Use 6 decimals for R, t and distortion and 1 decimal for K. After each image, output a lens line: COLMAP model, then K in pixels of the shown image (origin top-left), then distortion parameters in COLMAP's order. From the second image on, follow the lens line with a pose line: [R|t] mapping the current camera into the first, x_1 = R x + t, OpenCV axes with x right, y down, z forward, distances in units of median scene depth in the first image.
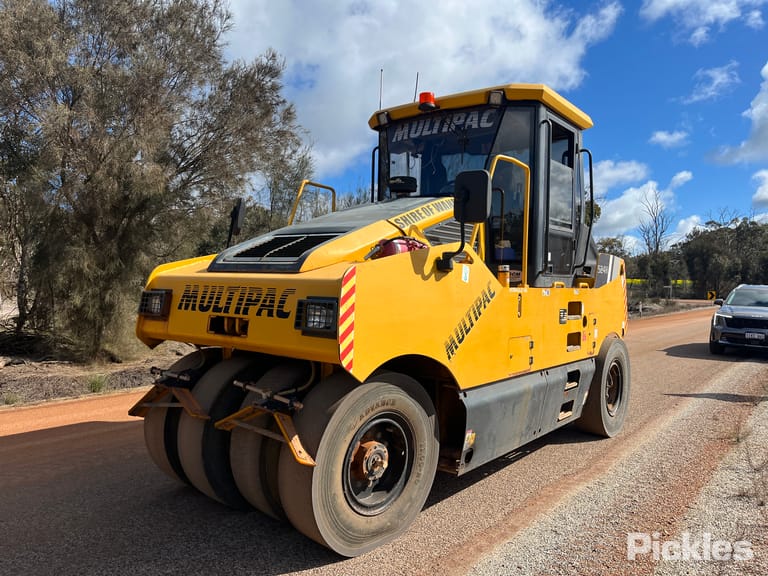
lens RADIAL K [[577.9, 0, 388.5], [0, 577.9, 290.0], [0, 0, 1]] dist [0.068205, -0.094379]
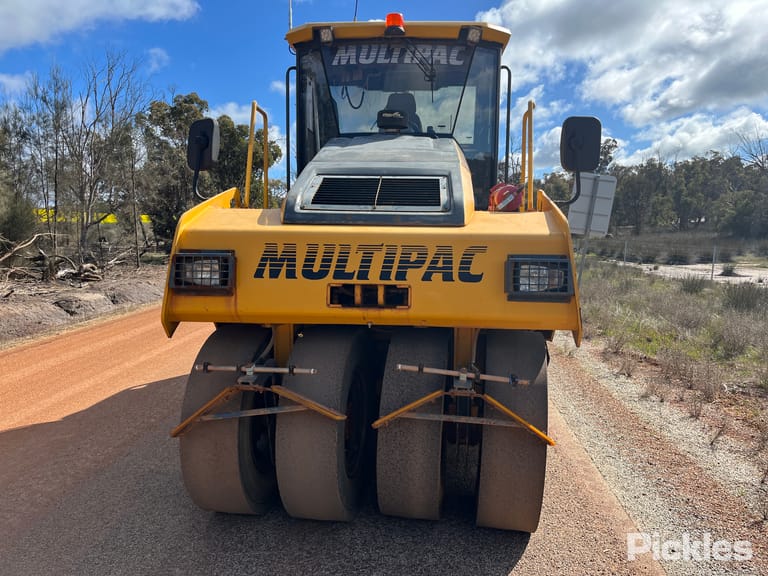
lens RADIAL K [[577.9, 0, 388.5], [0, 577.9, 290.0], [0, 0, 1]] dist [0.068205, -0.094379]
pose [[0.830013, -0.072197, 0.553051, -0.664976], [0.014629, 0.994064, 0.107813, -0.027862], [-0.557552, -0.081396, 0.826142, 0.347749]]
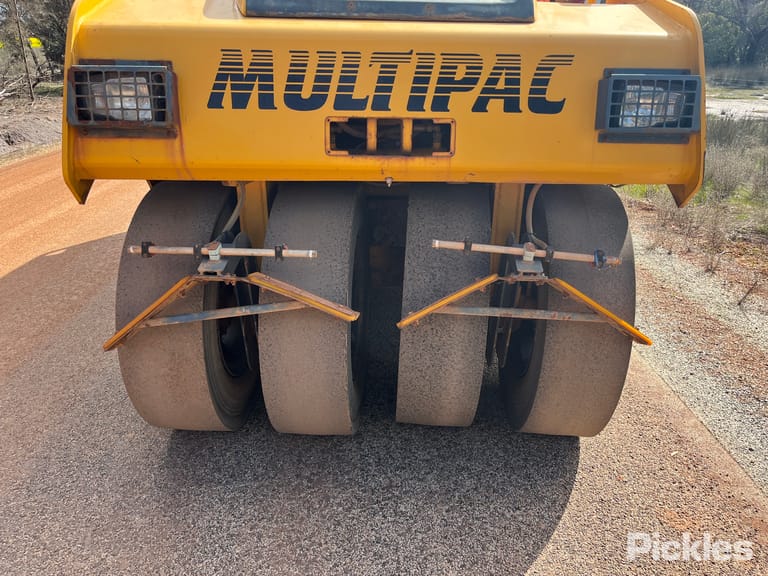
lens RADIAL K [[598.1, 0, 381.4], [0, 598.1, 290.3], [0, 0, 1]] dist [0.034808, -0.047128]
pose [[0.771477, -0.242130, 0.588385, -0.606808], [0.010990, 0.929692, 0.368173, -0.005424], [-0.636162, -0.277570, 0.719897, 0.585774]]
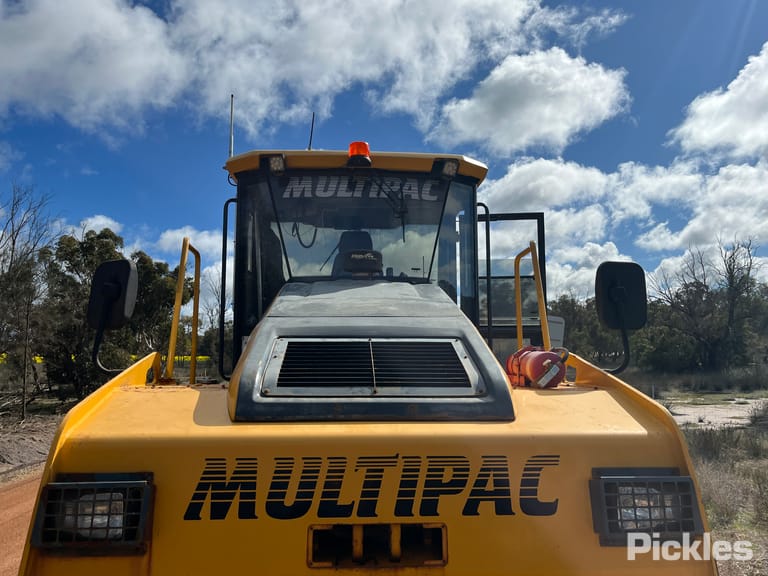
lens RADIAL K [[598.1, 0, 381.4], [0, 598.1, 290.3], [0, 0, 1]] dist [0.034808, -0.047128]
pose [[0.756659, 0.056873, 0.651331, -0.588373], [0.026754, 0.992682, -0.117759, -0.082531], [-0.653262, 0.106529, 0.749600, 0.604542]]
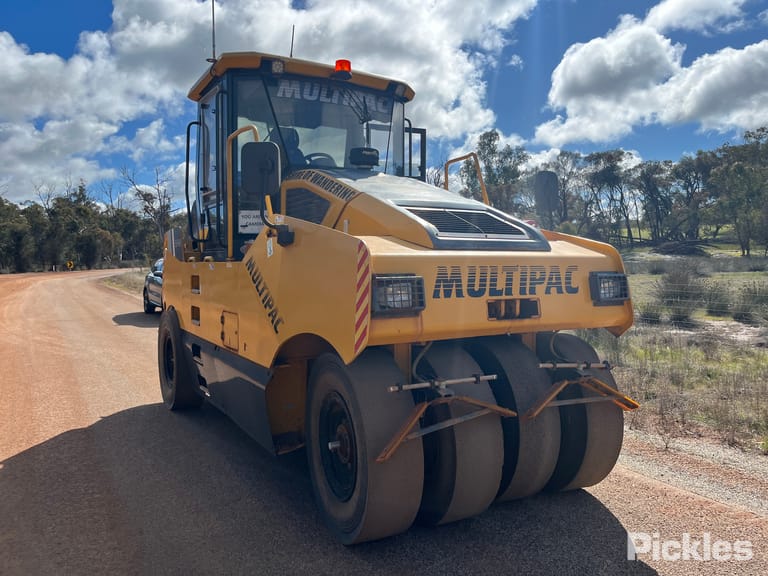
lens RADIAL K [[582.1, 0, 386.9], [0, 582.1, 277.3], [0, 0, 1]] dist [0.031214, -0.005503]
pose [[0.376850, -0.046895, 0.925086, -1.176905], [0.021350, 0.998892, 0.041939, -0.030197], [-0.926028, 0.003946, 0.377434, 0.823351]]
